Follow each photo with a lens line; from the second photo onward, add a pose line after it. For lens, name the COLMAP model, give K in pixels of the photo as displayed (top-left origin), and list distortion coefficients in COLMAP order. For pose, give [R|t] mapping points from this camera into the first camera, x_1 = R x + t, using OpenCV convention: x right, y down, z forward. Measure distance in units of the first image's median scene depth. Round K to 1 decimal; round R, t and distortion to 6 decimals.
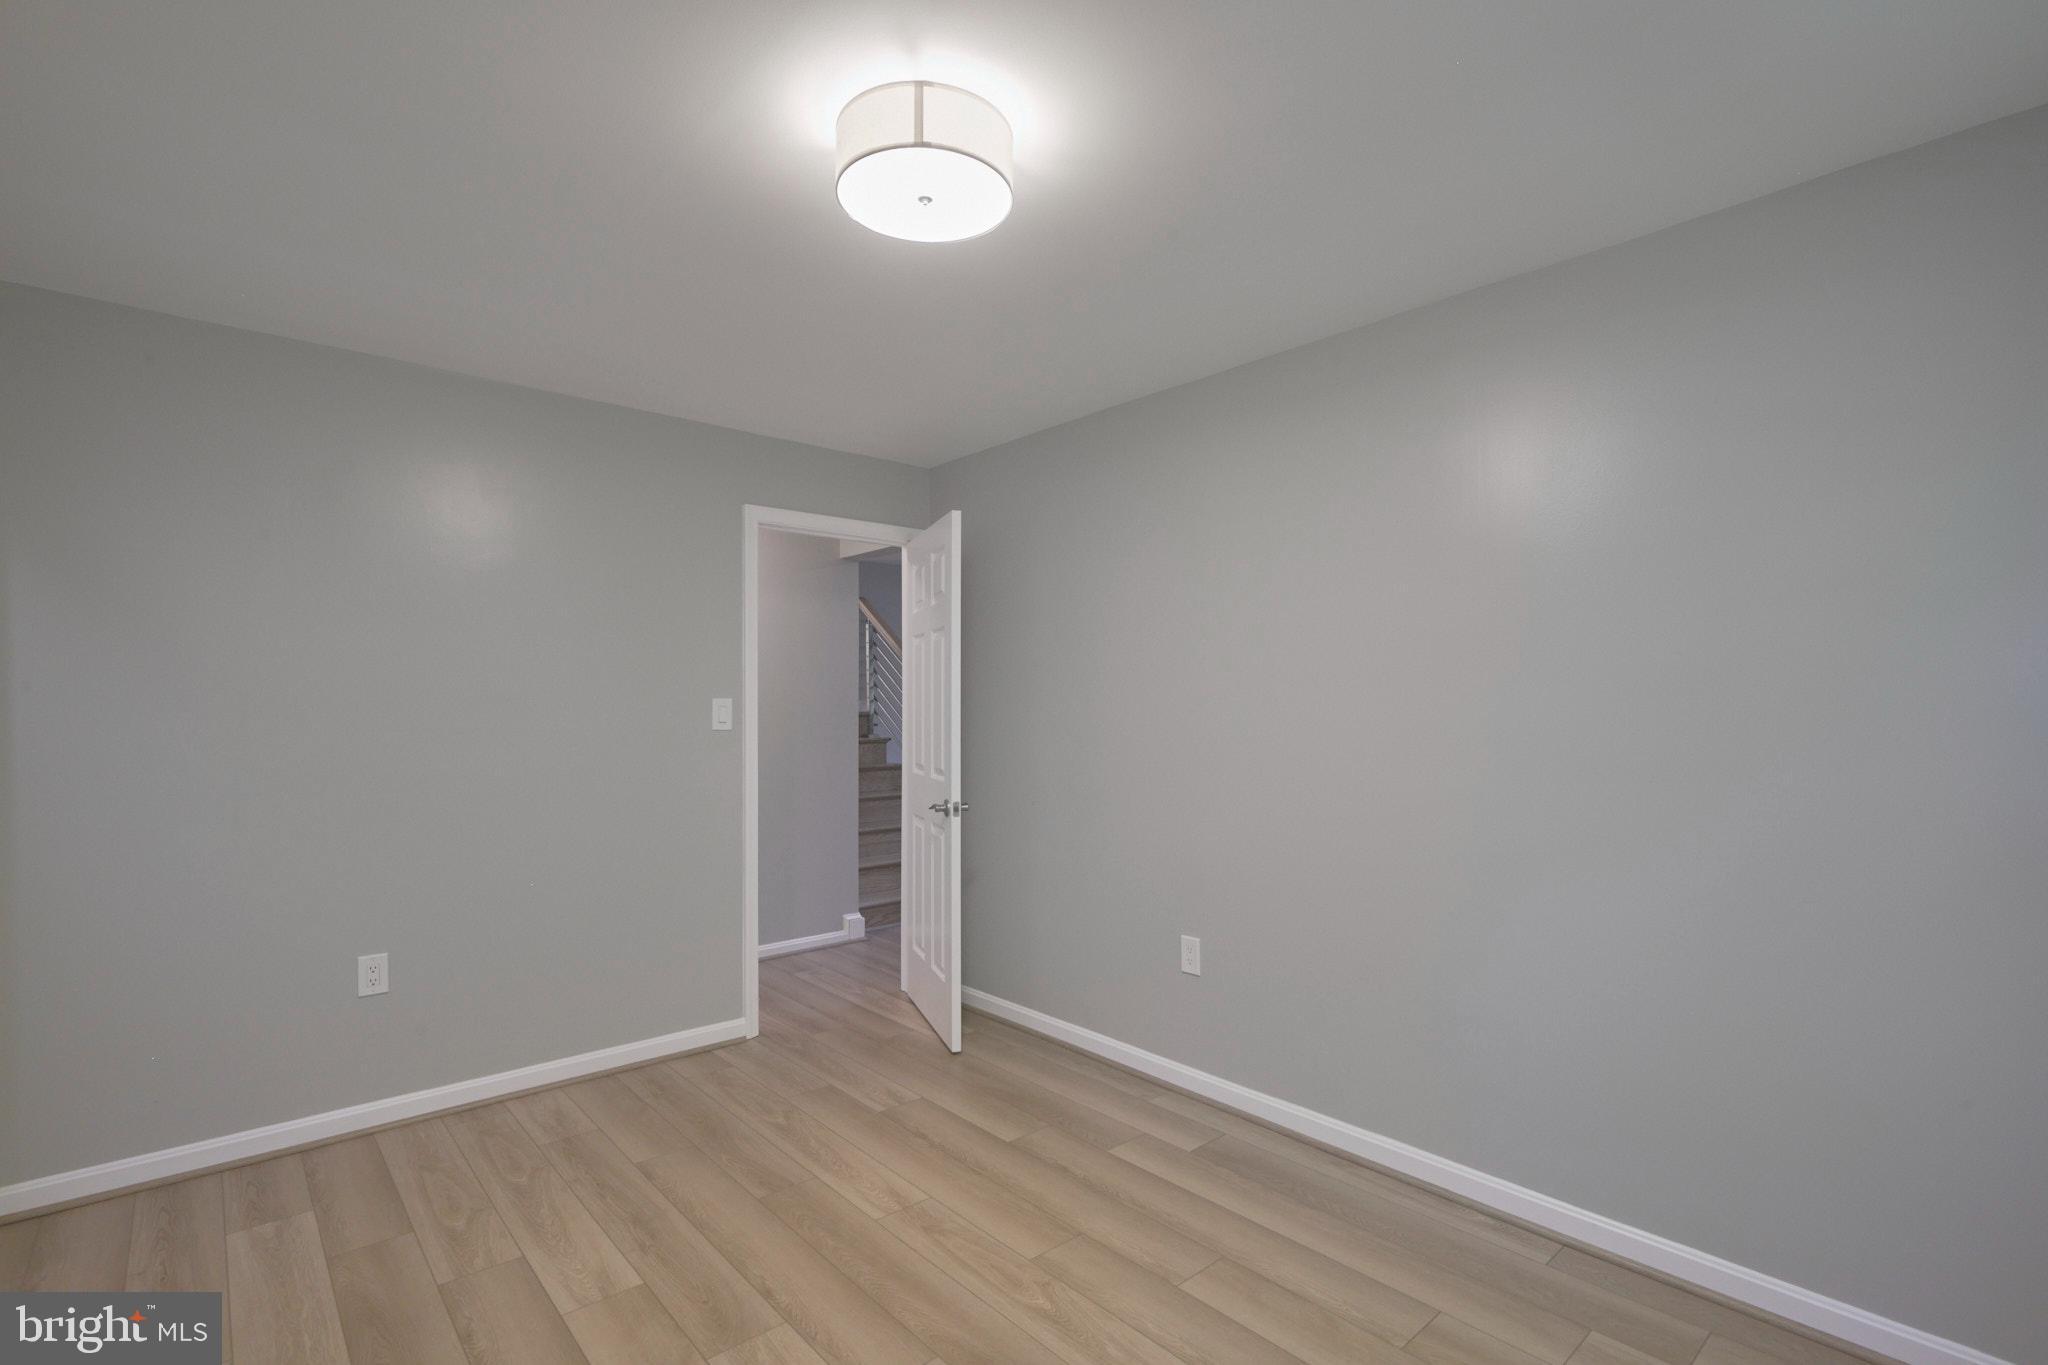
lens RADIAL K [[933.9, 0, 1026.6], [0, 933.9, 657.9], [0, 0, 1]] dist [-0.002698, -0.000425]
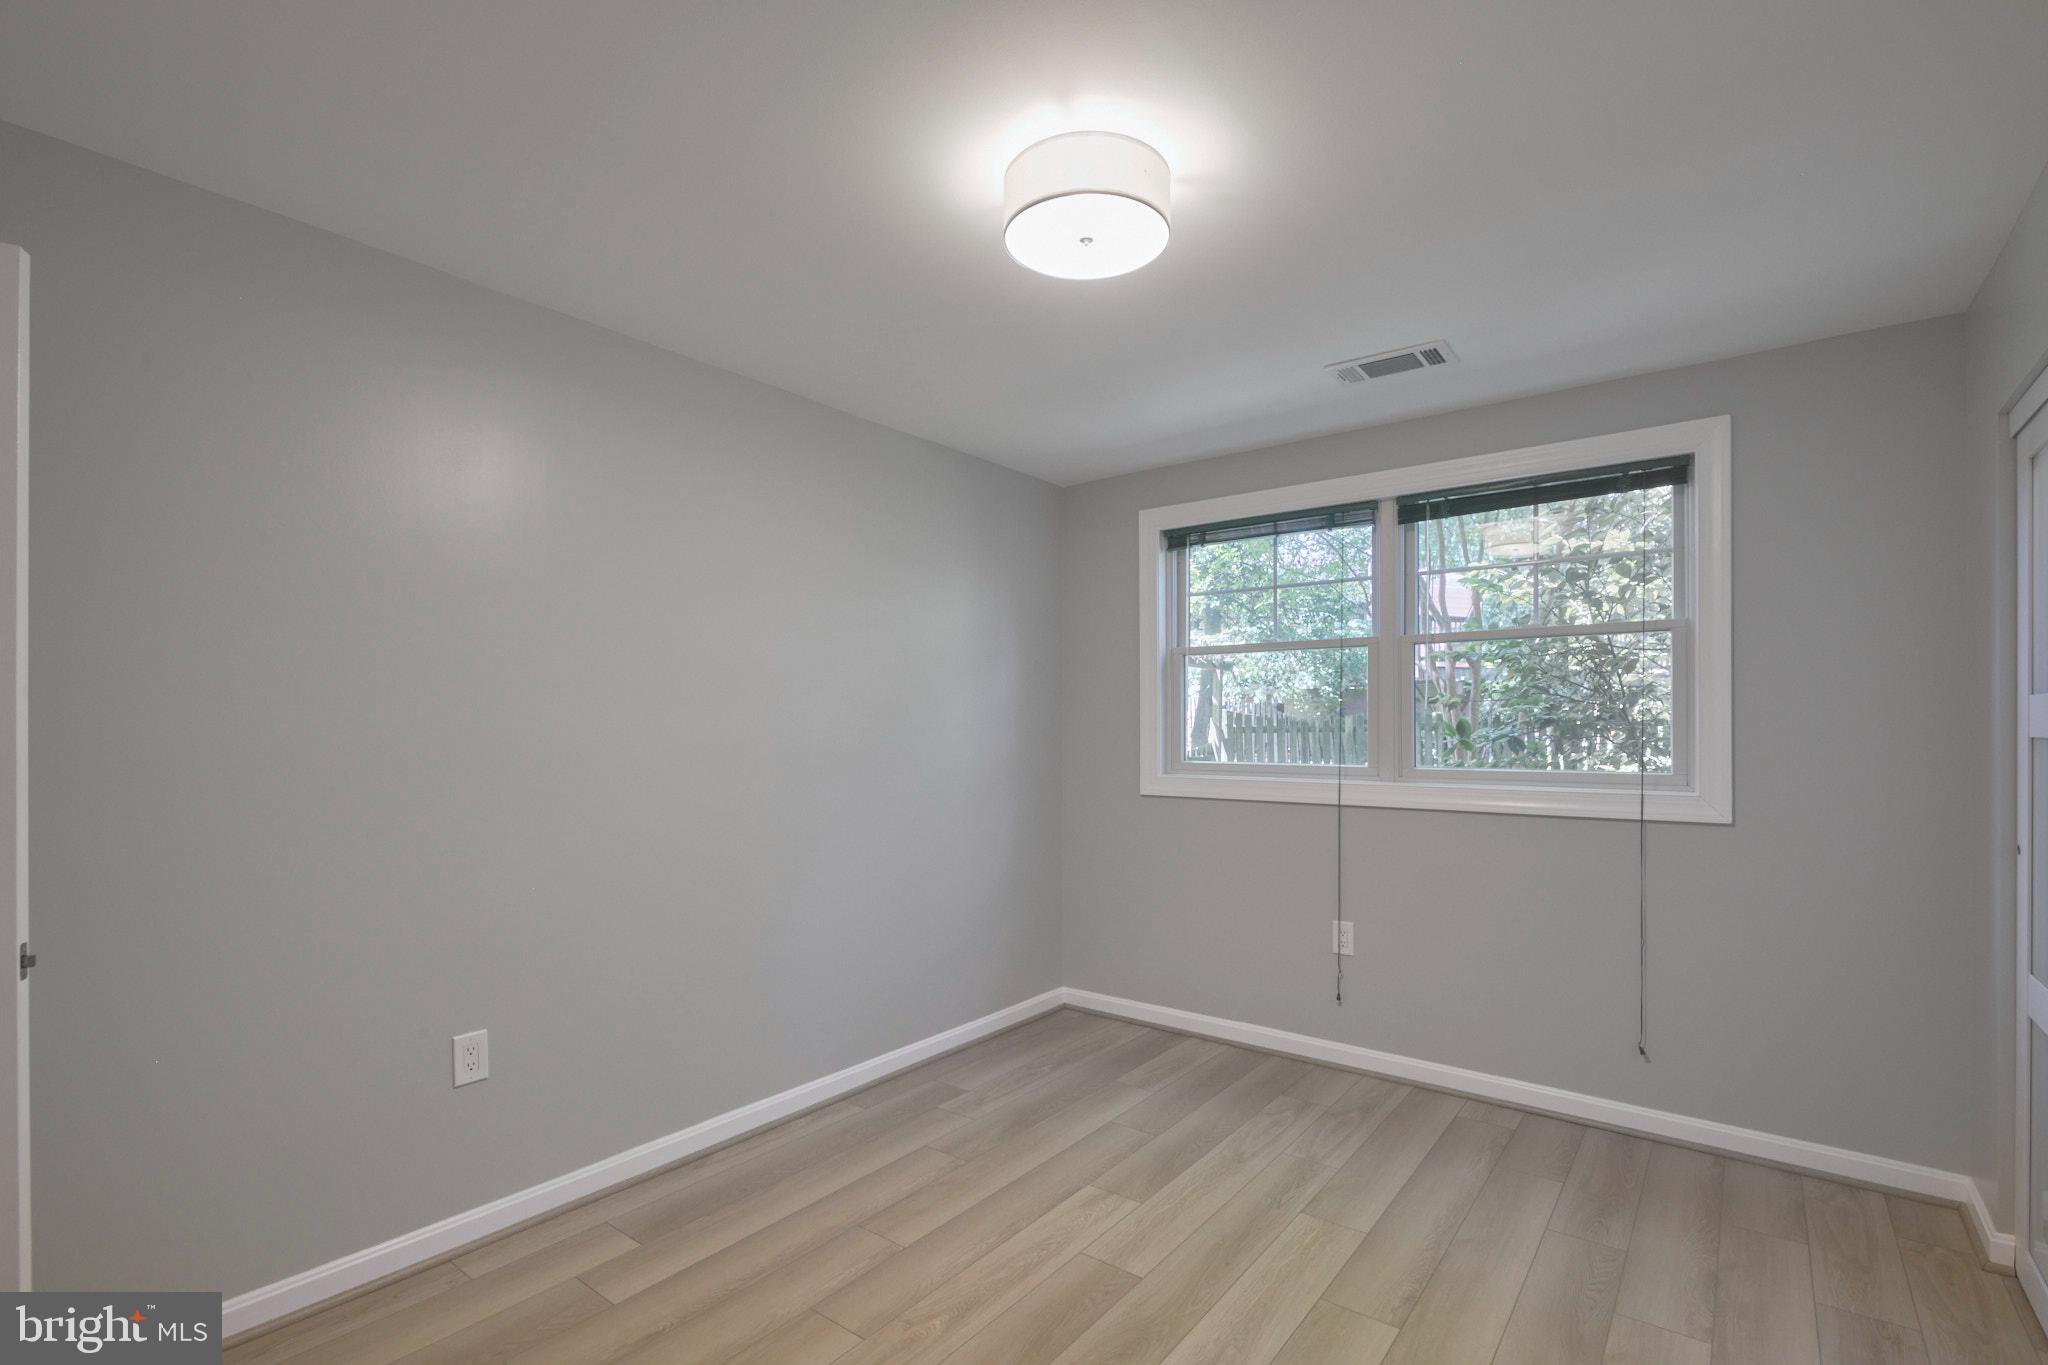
lens RADIAL K [[942.1, 0, 1030.4], [0, 942.1, 703.5], [0, 0, 1]] dist [0.001408, -0.000125]
pose [[-0.181247, 0.023927, 0.983146, -0.895833], [-0.046350, 0.998385, -0.032843, 0.063506], [-0.982345, -0.051522, -0.179846, 1.010123]]
